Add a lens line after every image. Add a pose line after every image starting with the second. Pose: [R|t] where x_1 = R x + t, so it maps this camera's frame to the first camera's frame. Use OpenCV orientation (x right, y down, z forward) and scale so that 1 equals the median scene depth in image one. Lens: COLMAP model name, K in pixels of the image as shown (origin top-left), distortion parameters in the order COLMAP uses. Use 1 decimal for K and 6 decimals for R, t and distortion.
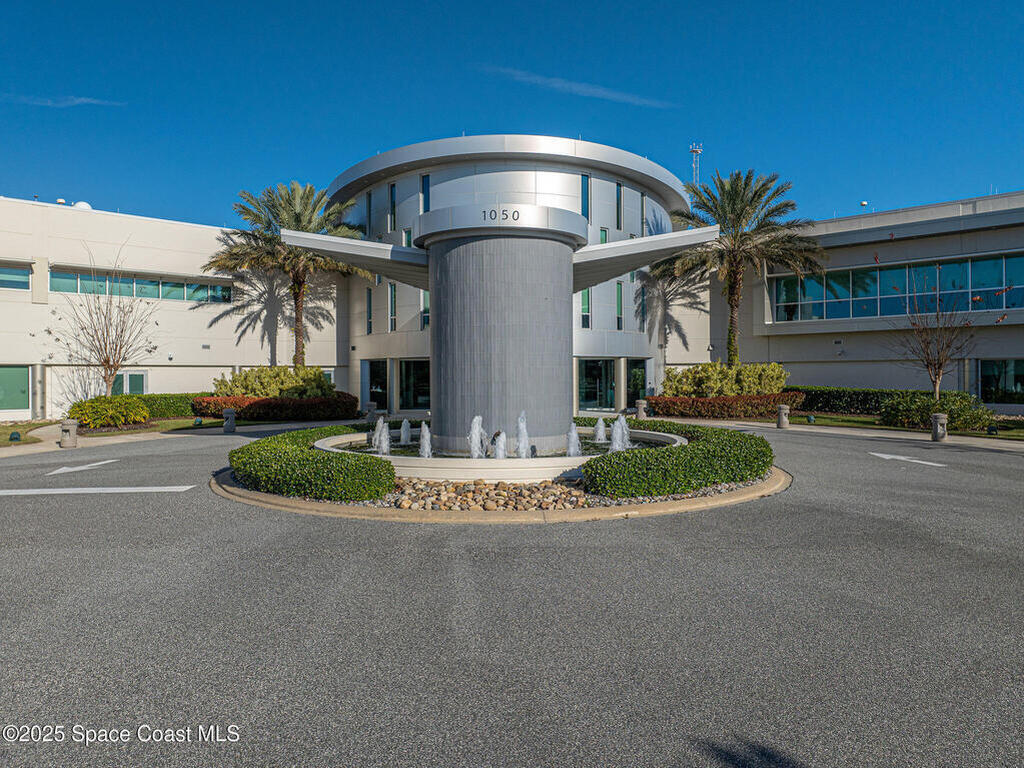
lens RADIAL K [[719.3, 0, 512.6], [0, 719.3, 380.1], [0, 0, 1]] dist [-0.014362, -0.000322]
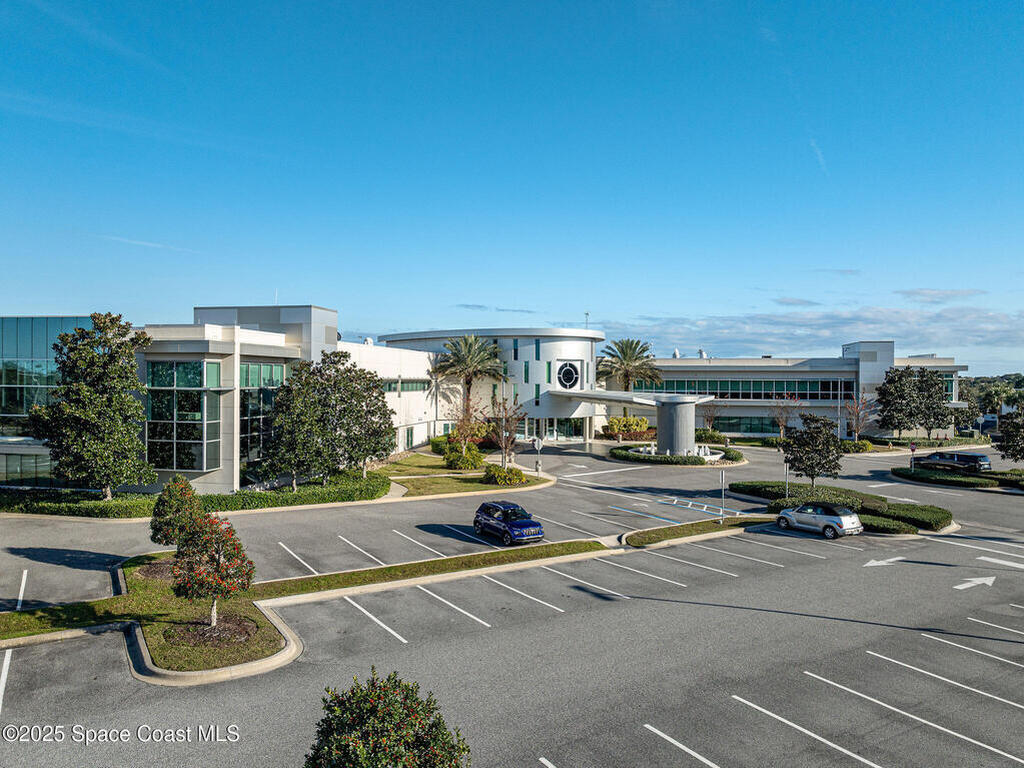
lens RADIAL K [[719.3, 0, 512.6], [0, 719.3, 380.1], [0, 0, 1]] dist [-0.014362, -0.000322]
pose [[0.835987, 0.007279, 0.548702, -1.371231], [-0.003589, 0.999963, -0.007797, -0.127975], [-0.548738, 0.004549, 0.835982, -0.834116]]
